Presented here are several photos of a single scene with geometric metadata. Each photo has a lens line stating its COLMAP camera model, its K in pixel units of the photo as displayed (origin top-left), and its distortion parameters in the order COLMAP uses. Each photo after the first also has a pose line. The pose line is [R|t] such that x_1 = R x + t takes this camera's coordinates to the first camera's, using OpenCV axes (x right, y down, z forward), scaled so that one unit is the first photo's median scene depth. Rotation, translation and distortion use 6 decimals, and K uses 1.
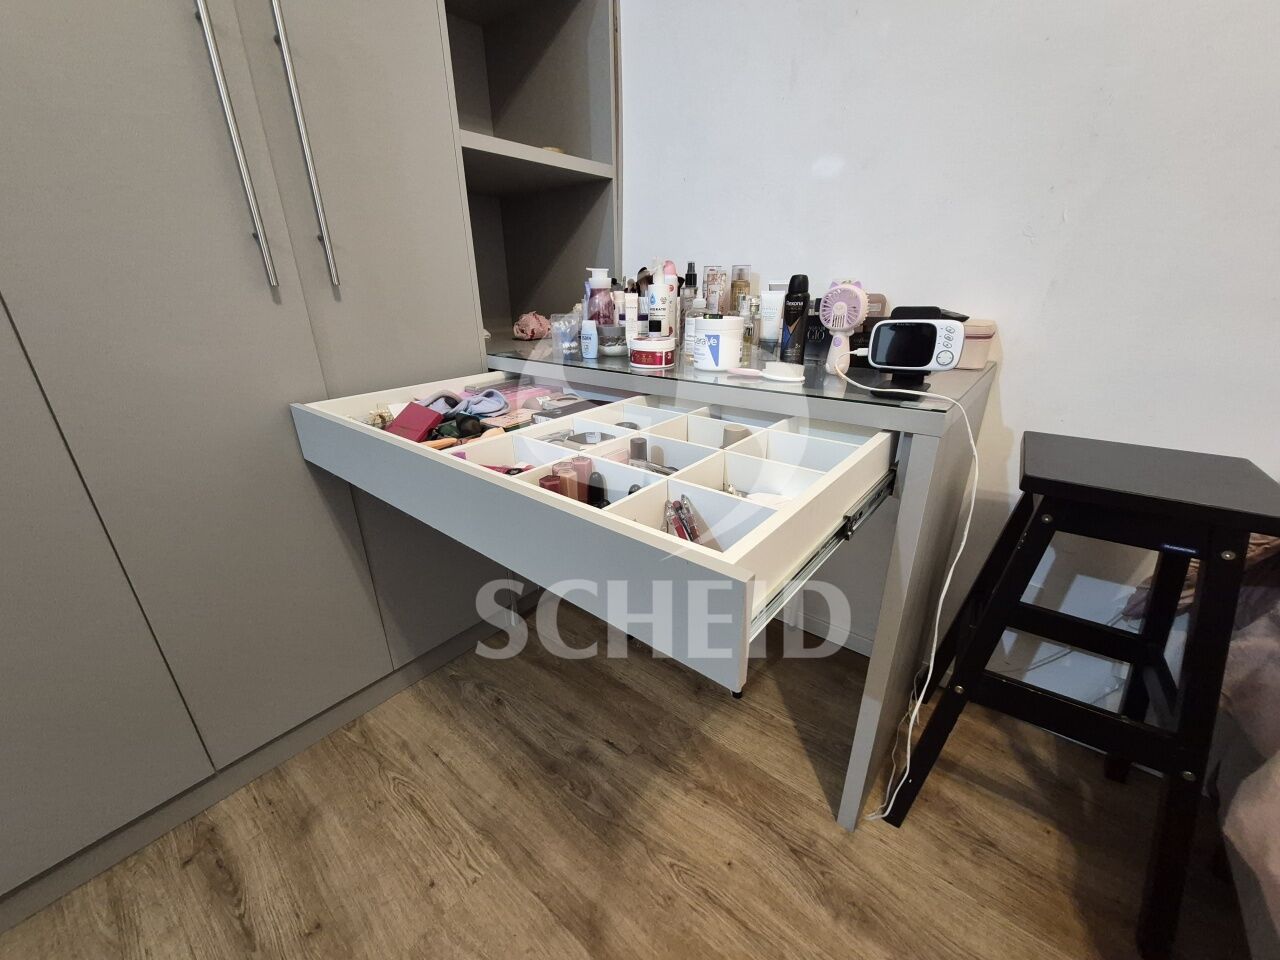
lens RADIAL K [[499.8, 0, 638.9], [0, 499.8, 483.2], [0, 0, 1]] dist [-0.000380, -0.000411]
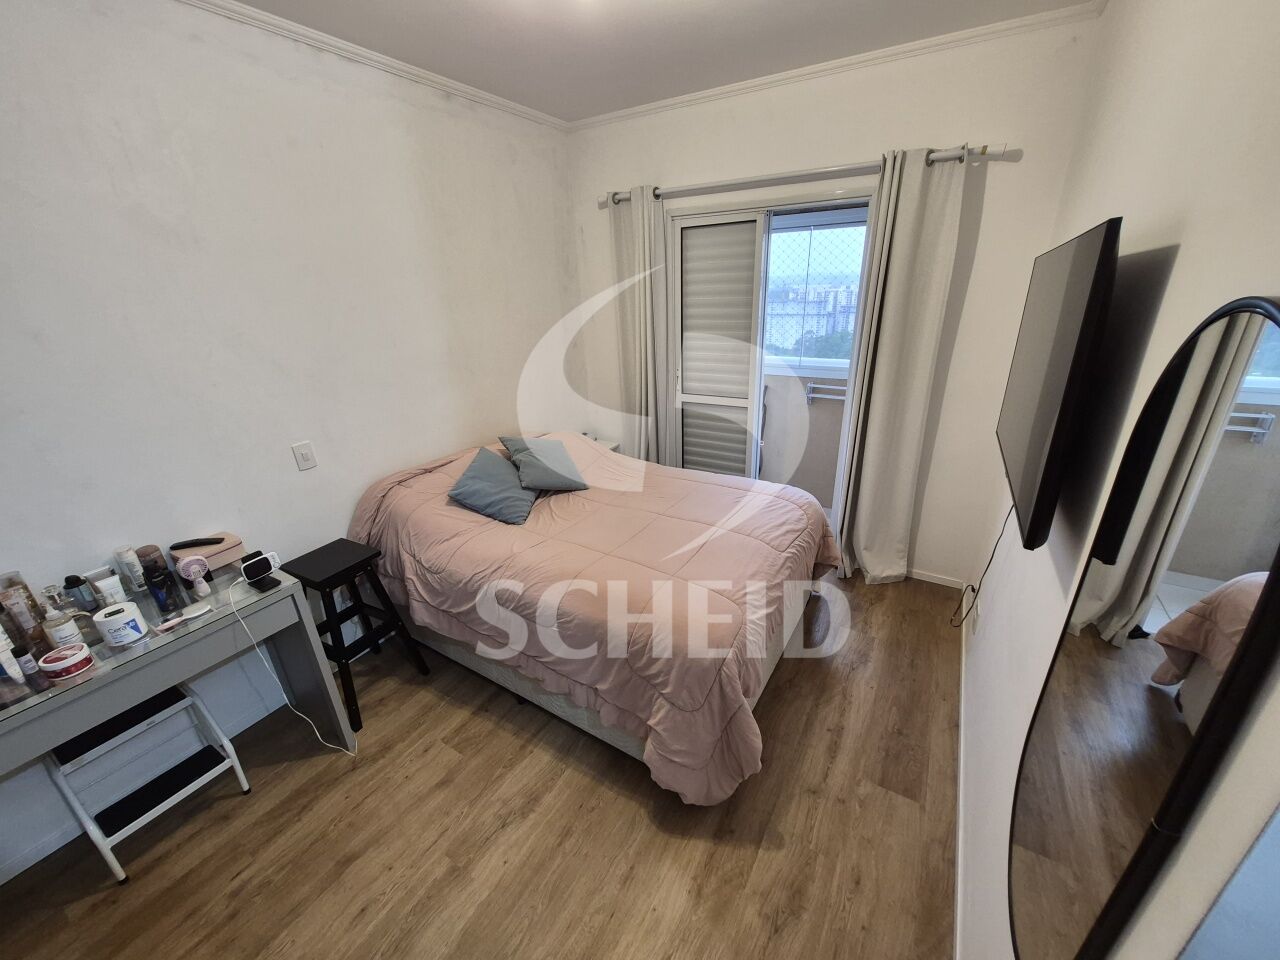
lens RADIAL K [[499.8, 0, 638.9], [0, 499.8, 483.2], [0, 0, 1]] dist [-0.000380, -0.000411]
pose [[-0.135307, -0.354940, 0.925046, -1.275873], [0.397364, 0.835819, 0.378826, -0.572088], [-0.907631, 0.418837, 0.027948, -0.641698]]
